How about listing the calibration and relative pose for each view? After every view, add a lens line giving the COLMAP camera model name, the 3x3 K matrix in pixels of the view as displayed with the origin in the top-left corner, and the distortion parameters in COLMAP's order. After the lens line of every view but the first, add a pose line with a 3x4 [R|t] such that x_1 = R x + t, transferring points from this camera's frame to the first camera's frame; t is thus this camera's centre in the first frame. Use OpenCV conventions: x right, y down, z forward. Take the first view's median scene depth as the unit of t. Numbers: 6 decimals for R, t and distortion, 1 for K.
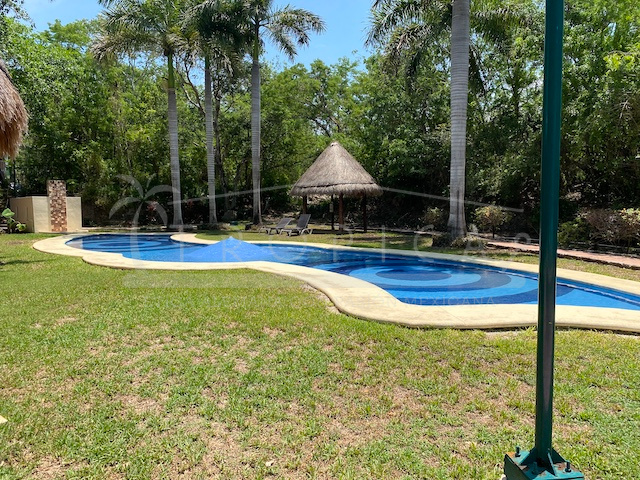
lens RADIAL K [[501.4, 0, 322.6], [0, 501.4, 258.1], [0, 0, 1]] dist [0.033651, -0.019715]
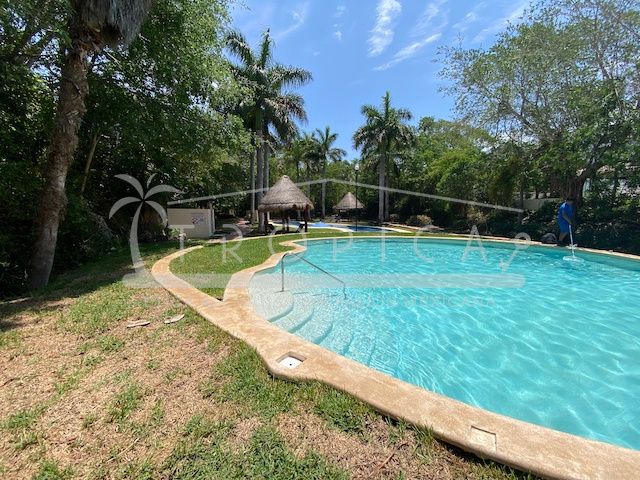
lens RADIAL K [[264.1, 0, 318.0], [0, 264.1, 245.6], [0, 0, 1]] dist [0.024751, -0.000677]
pose [[0.992636, 0.017779, -0.119826, 0.032346], [-0.014310, 0.999455, 0.029748, 0.047262], [0.120290, -0.027814, 0.992349, -0.619337]]
